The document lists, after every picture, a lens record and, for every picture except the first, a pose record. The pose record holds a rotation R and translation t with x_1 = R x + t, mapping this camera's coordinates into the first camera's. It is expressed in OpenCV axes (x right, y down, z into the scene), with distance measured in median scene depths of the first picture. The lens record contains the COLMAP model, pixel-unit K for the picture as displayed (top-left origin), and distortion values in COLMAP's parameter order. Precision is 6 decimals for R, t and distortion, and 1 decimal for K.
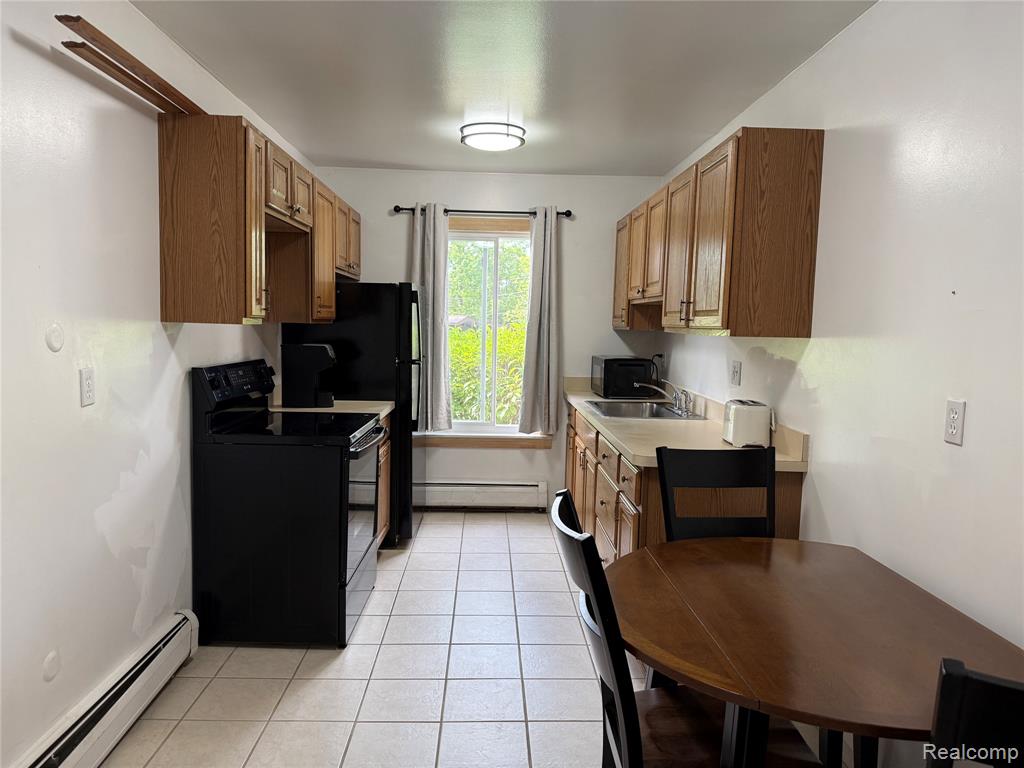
lens RADIAL K [[715.9, 0, 521.9], [0, 715.9, 388.1], [0, 0, 1]] dist [0.065425, -0.032395]
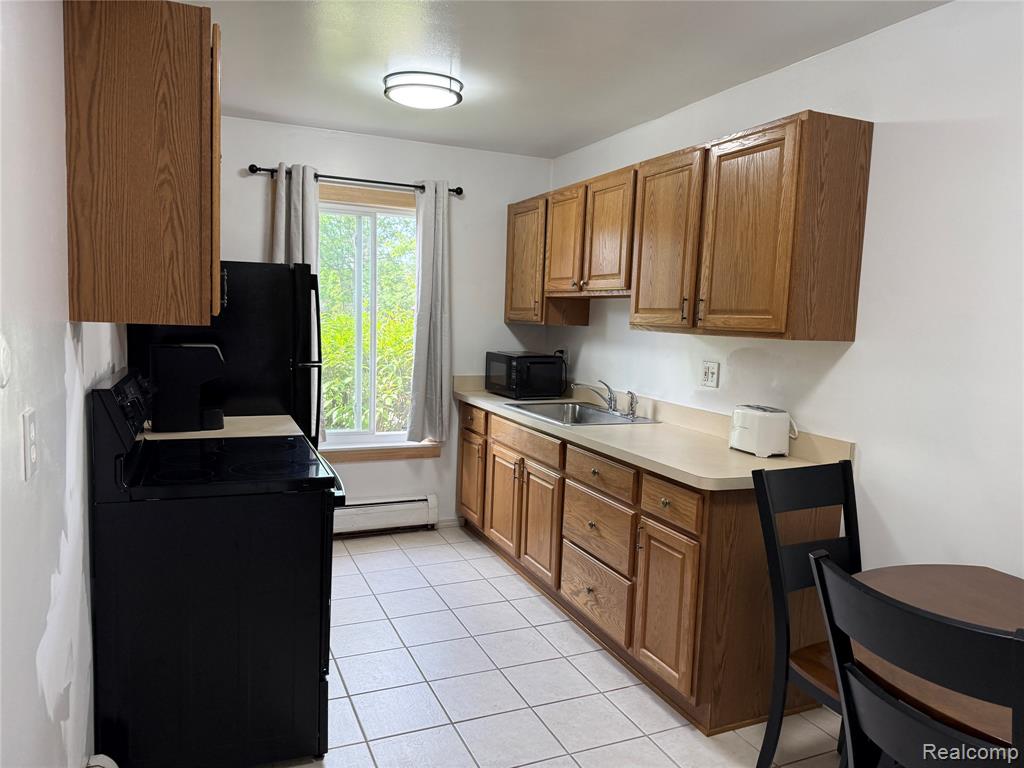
lens RADIAL K [[715.9, 0, 510.0], [0, 715.9, 383.1], [0, 0, 1]] dist [0.065425, -0.032395]
pose [[0.931240, -0.025403, 0.363521, -0.238002], [0.019286, 0.999605, 0.020448, -0.027457], [-0.363897, -0.012031, 0.931362, 0.175160]]
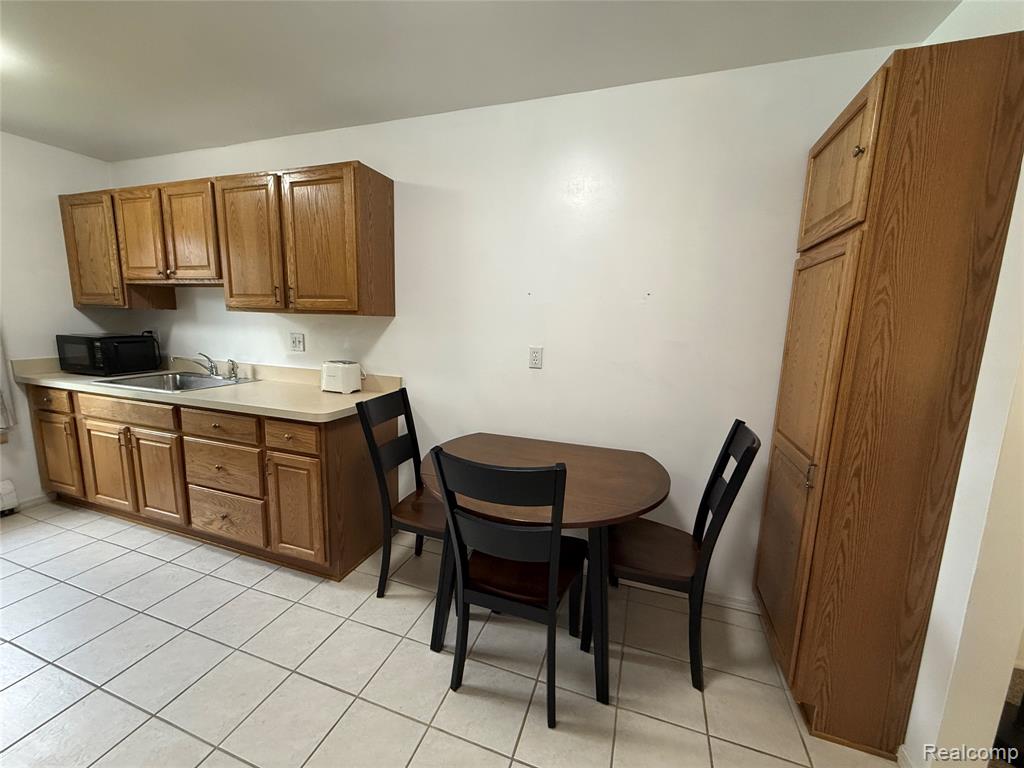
lens RADIAL K [[407.5, 0, 508.9], [0, 407.5, 382.9], [0, 0, 1]] dist [-0.000179, -0.000055]
pose [[0.359996, -0.157636, 0.919540, -0.226959], [0.066023, 0.987456, 0.143431, -0.023733], [-0.930615, 0.009077, 0.365887, 0.283191]]
